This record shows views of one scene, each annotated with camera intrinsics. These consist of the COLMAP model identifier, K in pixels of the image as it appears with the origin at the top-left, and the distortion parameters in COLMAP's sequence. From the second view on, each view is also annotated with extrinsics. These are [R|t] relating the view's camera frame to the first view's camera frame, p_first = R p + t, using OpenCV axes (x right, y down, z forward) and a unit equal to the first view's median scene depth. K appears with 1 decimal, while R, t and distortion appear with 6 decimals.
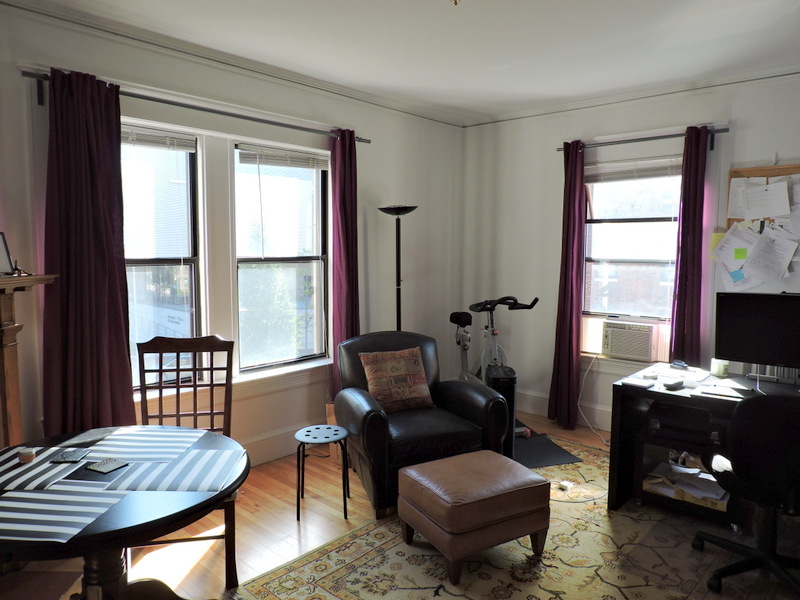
lens RADIAL K [[572.2, 0, 399.3], [0, 572.2, 301.8], [0, 0, 1]] dist [-0.025651, 0.017614]
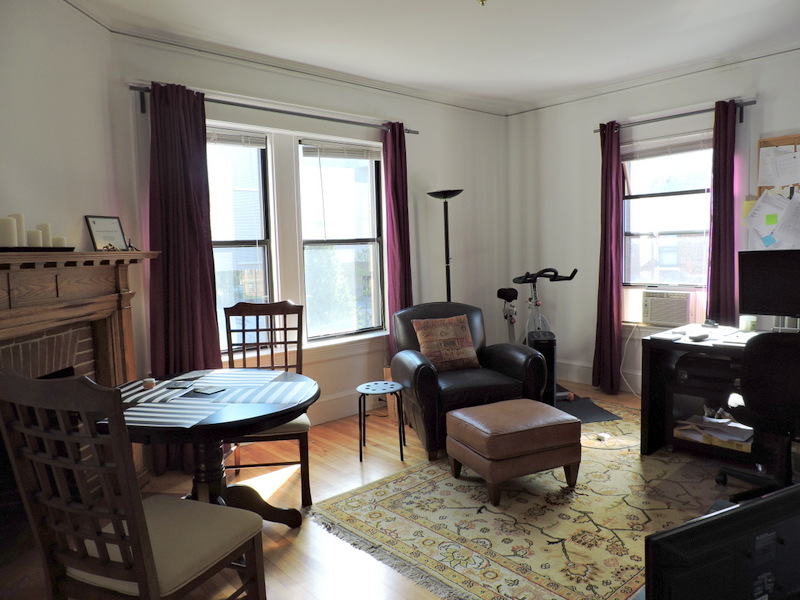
lens RADIAL K [[572.2, 0, 400.0], [0, 572.2, 300.9], [0, 0, 1]] dist [-0.025651, 0.017614]
pose [[0.994491, -0.023811, -0.102084, 0.023103], [0.023674, 0.999716, -0.002560, 0.056150], [0.102116, 0.000129, 0.994773, -0.121531]]
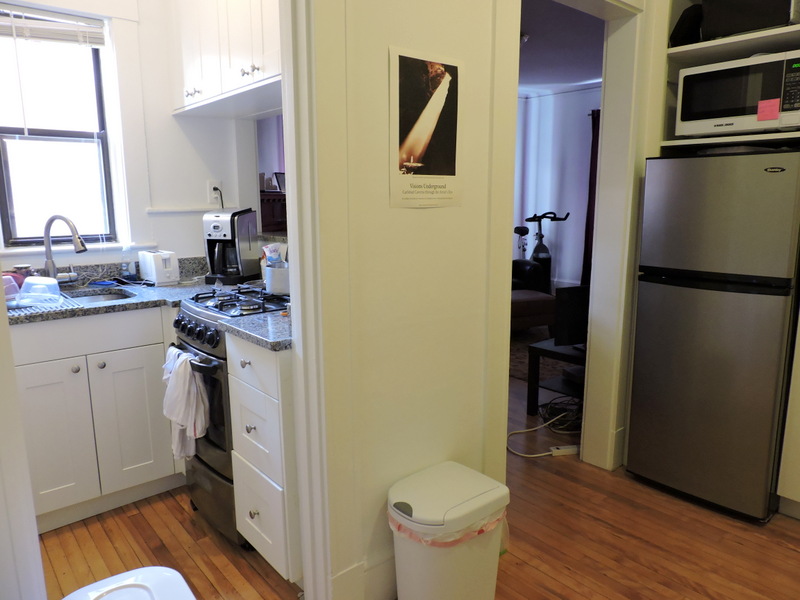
lens RADIAL K [[572.2, 0, 397.6], [0, 572.2, 297.9], [0, 0, 1]] dist [-0.025651, 0.017614]
pose [[0.990449, 0.010645, -0.137467, -0.009010], [0.001090, 0.996380, 0.085009, 0.108997], [0.137874, -0.084347, 0.986852, -0.754561]]
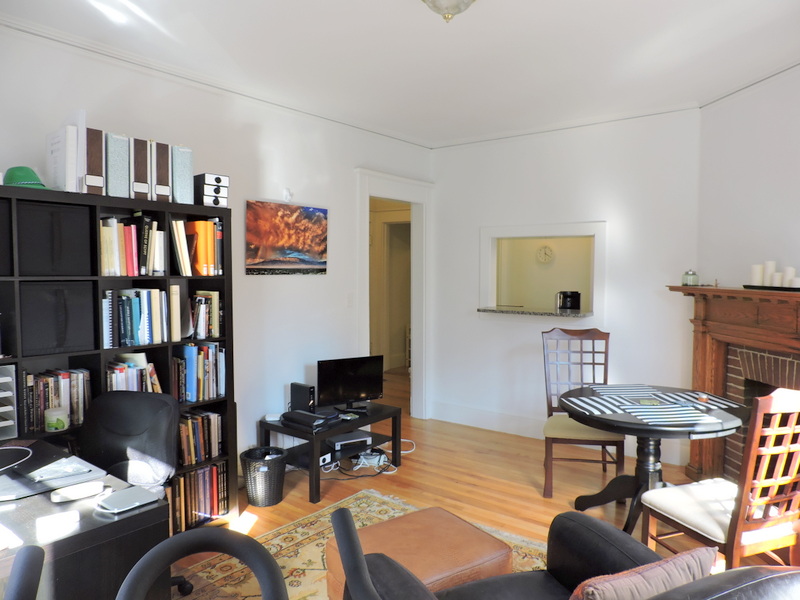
lens RADIAL K [[572.2, 0, 403.1], [0, 572.2, 300.7], [0, 0, 1]] dist [-0.025651, 0.017614]
pose [[-0.996895, -0.006861, -0.078447, 0.184464], [-0.018239, 0.989226, 0.145253, -0.136436], [0.076606, 0.146233, -0.986280, 1.515665]]
